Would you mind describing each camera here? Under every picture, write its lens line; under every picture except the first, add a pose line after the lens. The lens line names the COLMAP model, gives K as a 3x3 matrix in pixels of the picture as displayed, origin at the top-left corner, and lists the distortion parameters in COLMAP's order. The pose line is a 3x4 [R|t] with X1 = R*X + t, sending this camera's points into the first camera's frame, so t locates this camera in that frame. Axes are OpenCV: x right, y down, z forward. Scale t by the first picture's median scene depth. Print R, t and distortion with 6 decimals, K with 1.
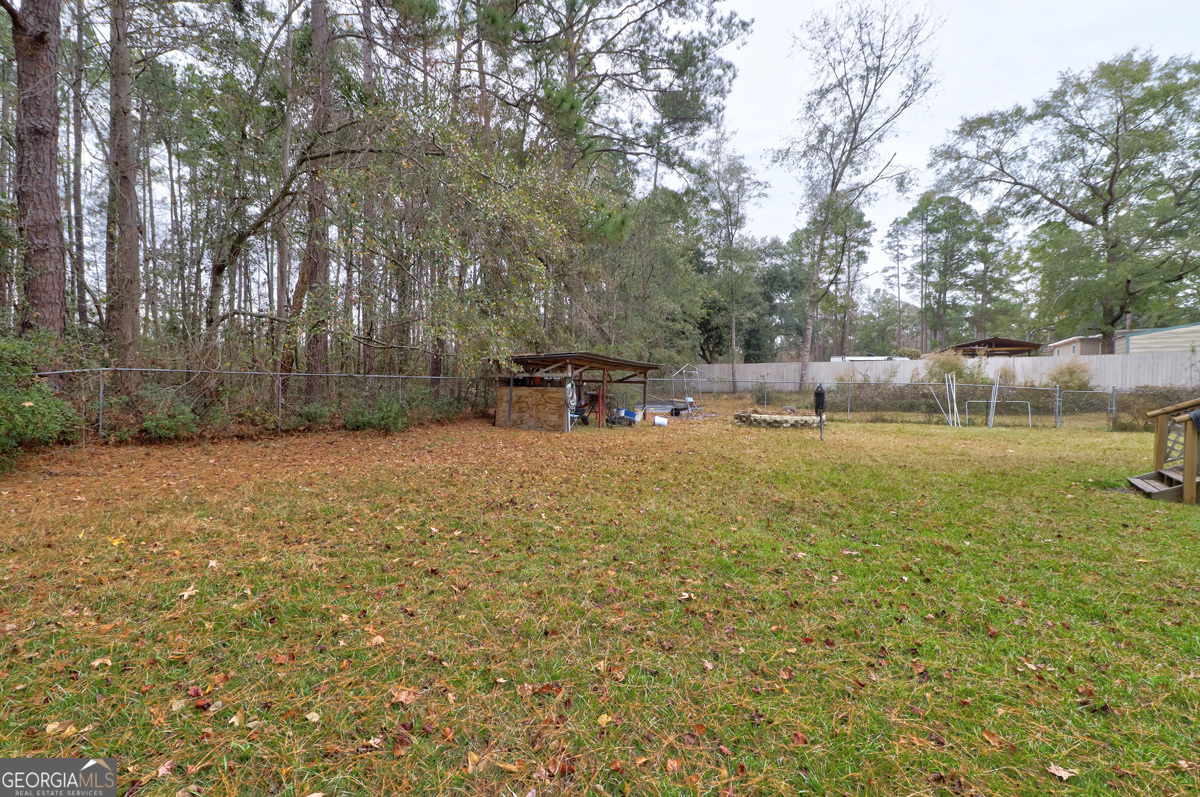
lens RADIAL K [[559.0, 0, 600.7], [0, 559.0, 408.3], [0, 0, 1]] dist [0.003979, 0.000129]
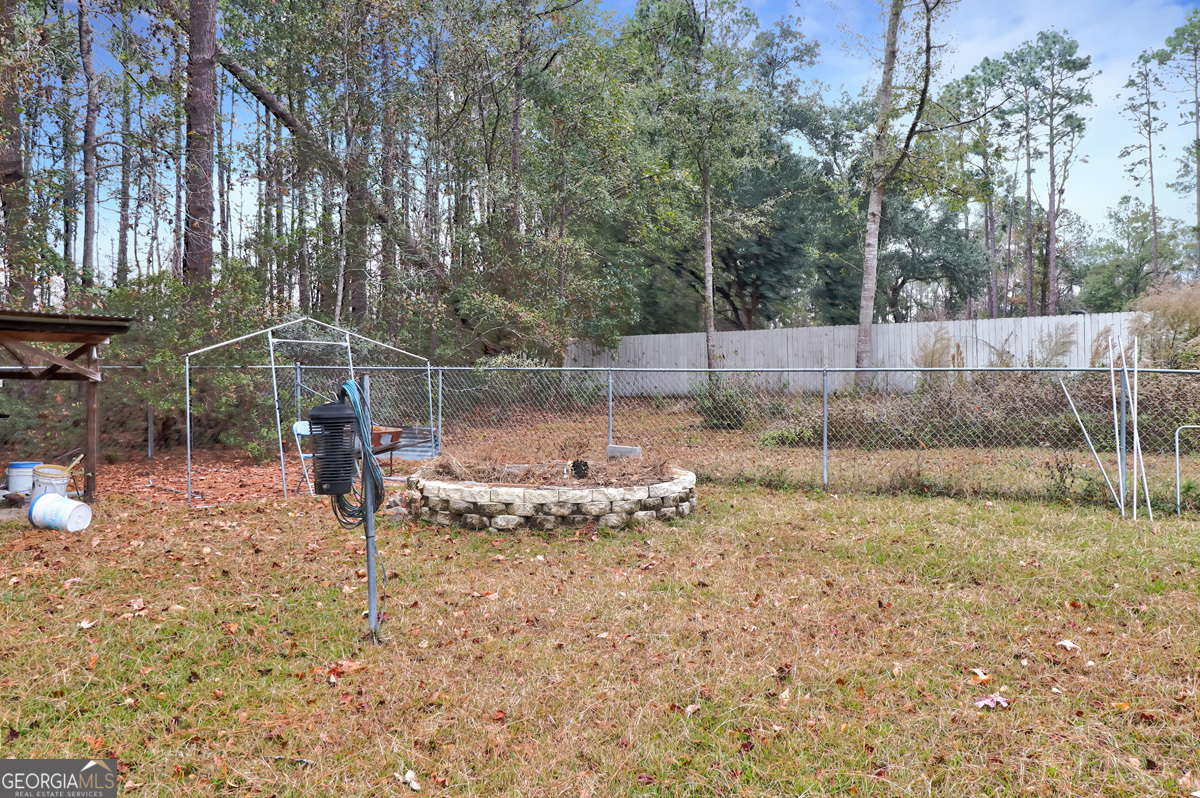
lens RADIAL K [[970.8, 0, 599.2], [0, 970.8, 391.0], [0, 0, 1]] dist [0.005685, -0.003144]
pose [[0.998518, -0.008346, -0.053774, 0.101787], [0.006673, 0.999490, -0.031218, -0.005101], [0.054007, 0.030813, 0.998065, 0.127437]]
